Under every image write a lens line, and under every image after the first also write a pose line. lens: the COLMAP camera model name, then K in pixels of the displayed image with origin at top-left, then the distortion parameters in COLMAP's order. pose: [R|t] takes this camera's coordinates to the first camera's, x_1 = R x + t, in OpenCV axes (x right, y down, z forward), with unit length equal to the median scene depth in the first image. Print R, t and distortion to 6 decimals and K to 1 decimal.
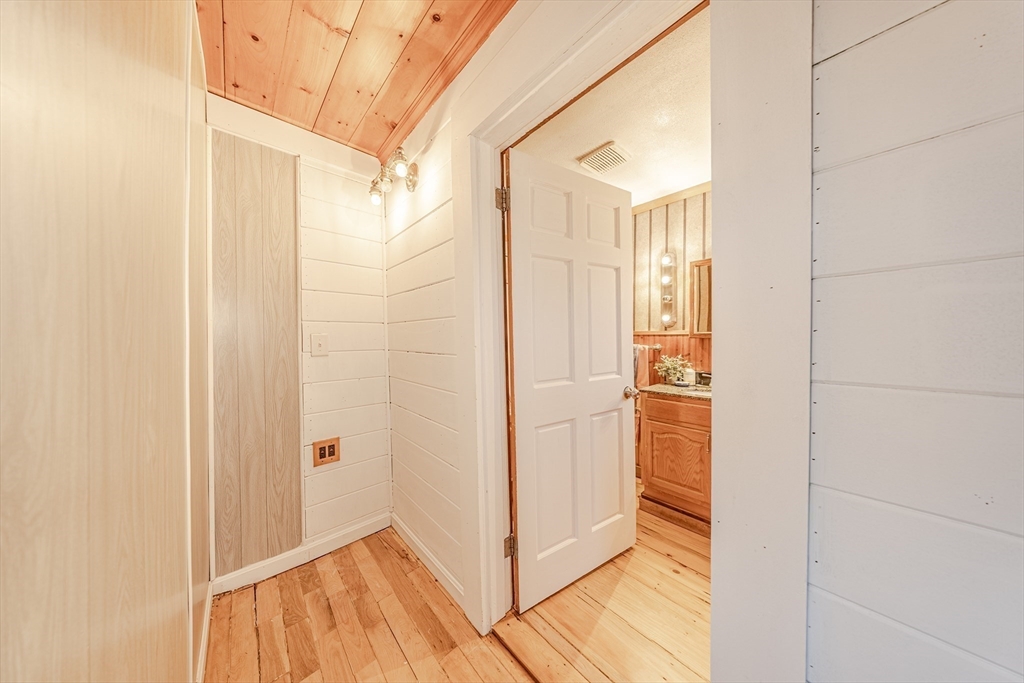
lens RADIAL K [[295.1, 0, 503.7], [0, 295.1, 343.4], [0, 0, 1]] dist [-0.002238, -0.000473]
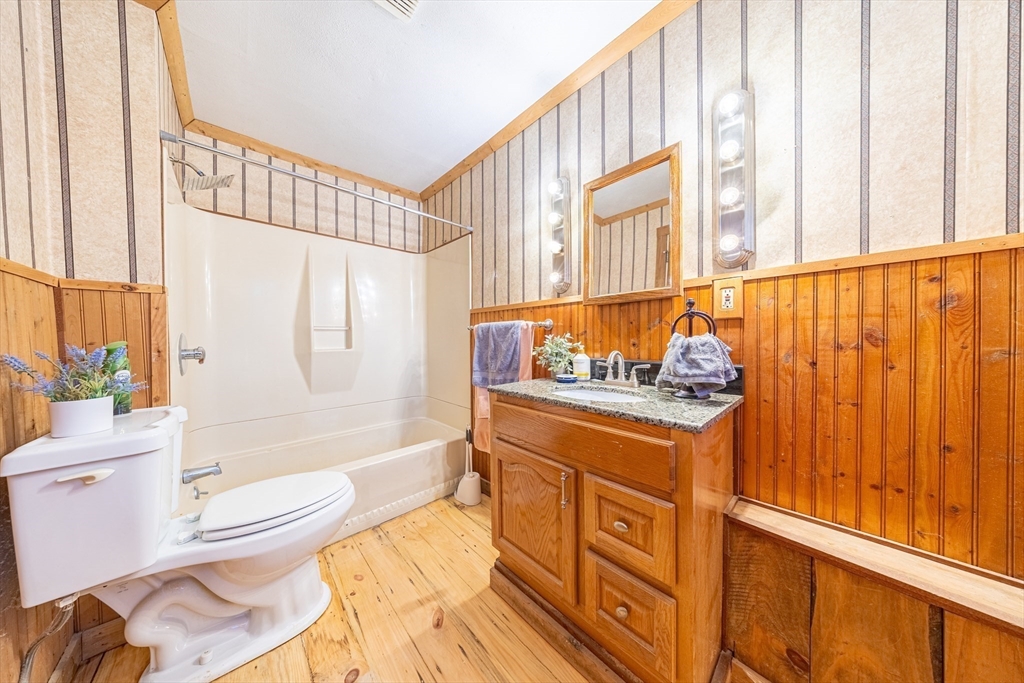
lens RADIAL K [[295.1, 0, 509.5], [0, 295.1, 344.5], [0, 0, 1]] dist [-0.002238, -0.000473]
pose [[0.999567, -0.003709, 0.029177, 0.442359], [0.003686, 0.999993, 0.000845, 0.061737], [-0.029180, -0.000737, 0.999574, 0.364895]]
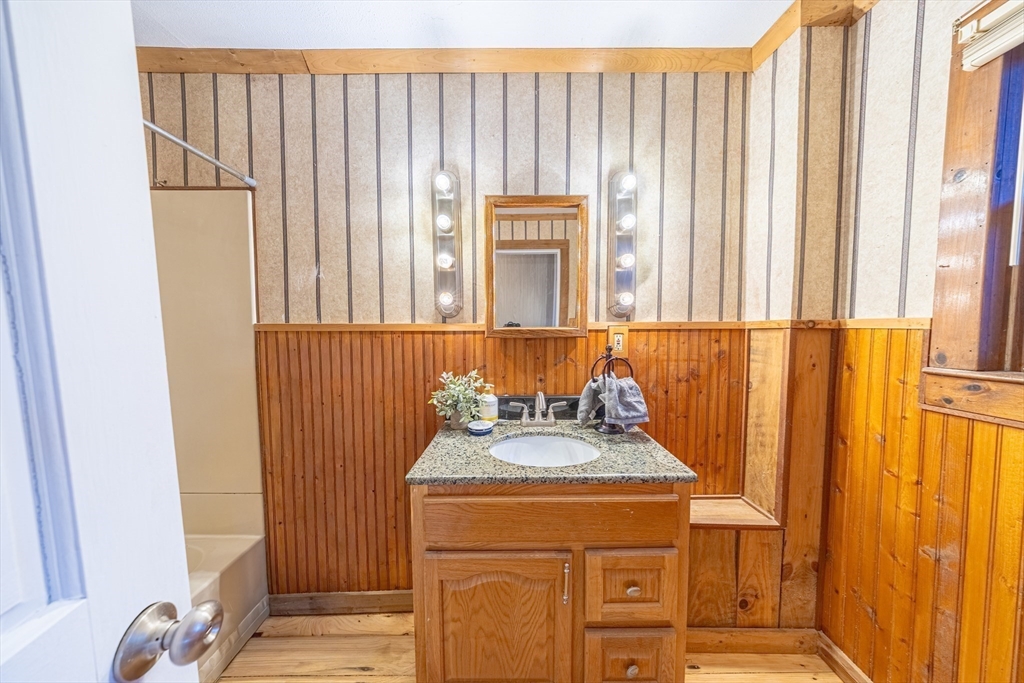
lens RADIAL K [[295.1, 0, 516.5], [0, 295.1, 345.5], [0, 0, 1]] dist [-0.002238, -0.000473]
pose [[0.651592, -0.042401, 0.757383, 0.247257], [0.013560, 0.998928, 0.044258, -0.026810], [-0.758448, -0.018568, 0.651469, 0.588167]]
